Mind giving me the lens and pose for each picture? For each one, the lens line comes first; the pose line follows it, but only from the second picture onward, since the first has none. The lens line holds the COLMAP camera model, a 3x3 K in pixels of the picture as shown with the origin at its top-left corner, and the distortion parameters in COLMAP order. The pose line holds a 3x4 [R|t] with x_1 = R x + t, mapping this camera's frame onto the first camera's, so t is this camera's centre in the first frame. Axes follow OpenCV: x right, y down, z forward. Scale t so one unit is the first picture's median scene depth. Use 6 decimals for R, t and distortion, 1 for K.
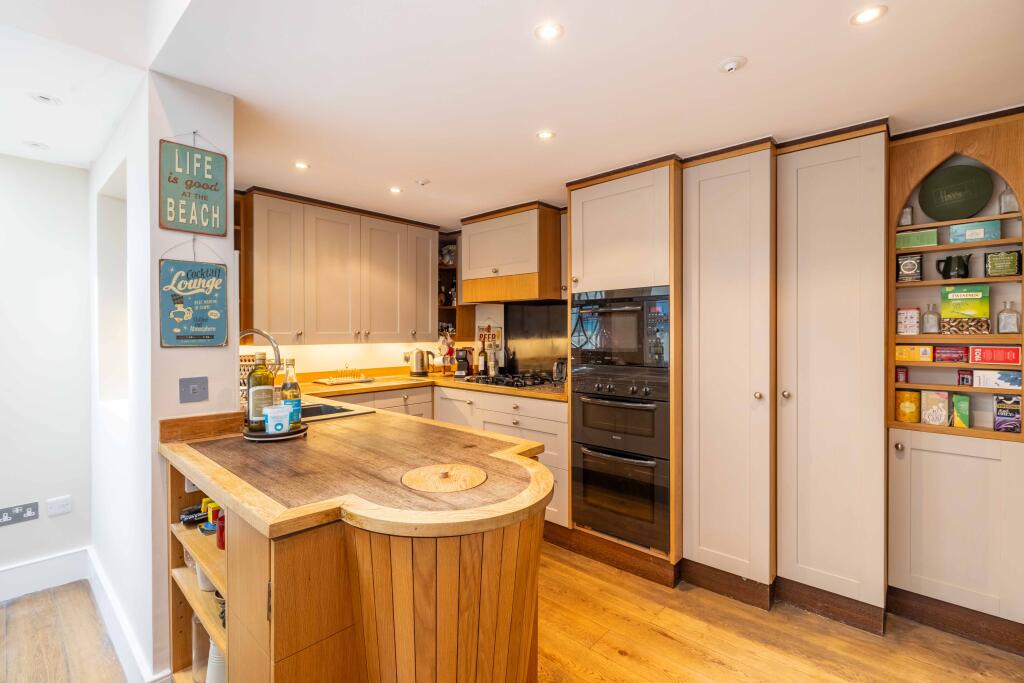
lens RADIAL K [[470.7, 0, 516.6], [0, 470.7, 333.8], [0, 0, 1]] dist [-0.001872, 0.000332]
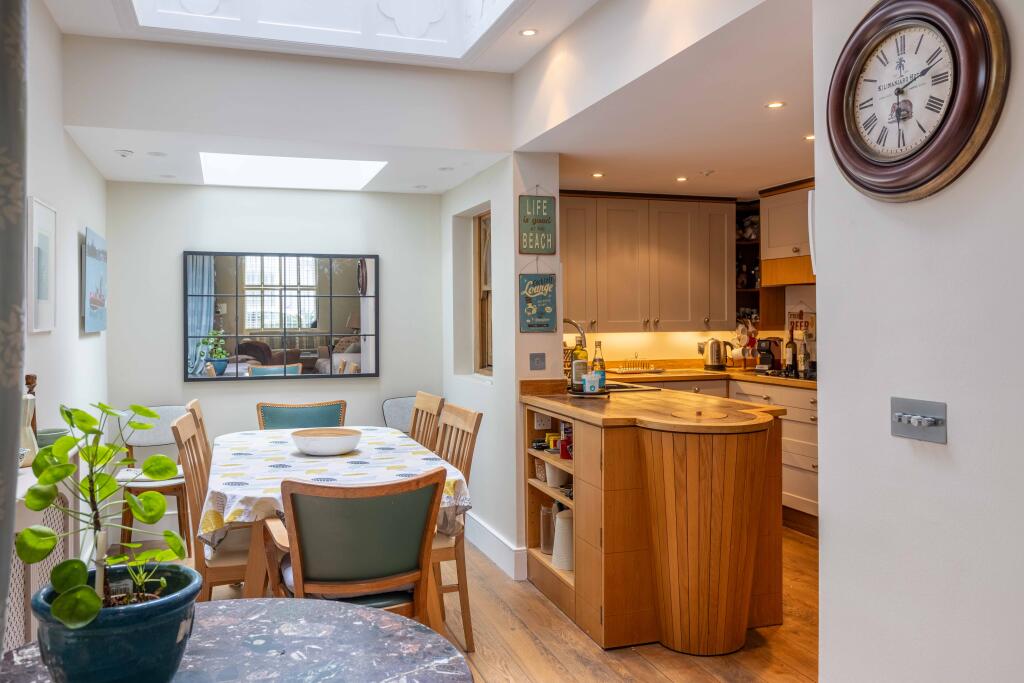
lens RADIAL K [[792.3, 0, 508.4], [0, 792.3, 317.6], [0, 0, 1]] dist [-0.000119, -0.000255]
pose [[0.876271, -0.007445, -0.481761, 0.179508], [0.005729, 0.999971, -0.005034, -0.002349], [0.481784, 0.001651, 0.876288, -0.512377]]
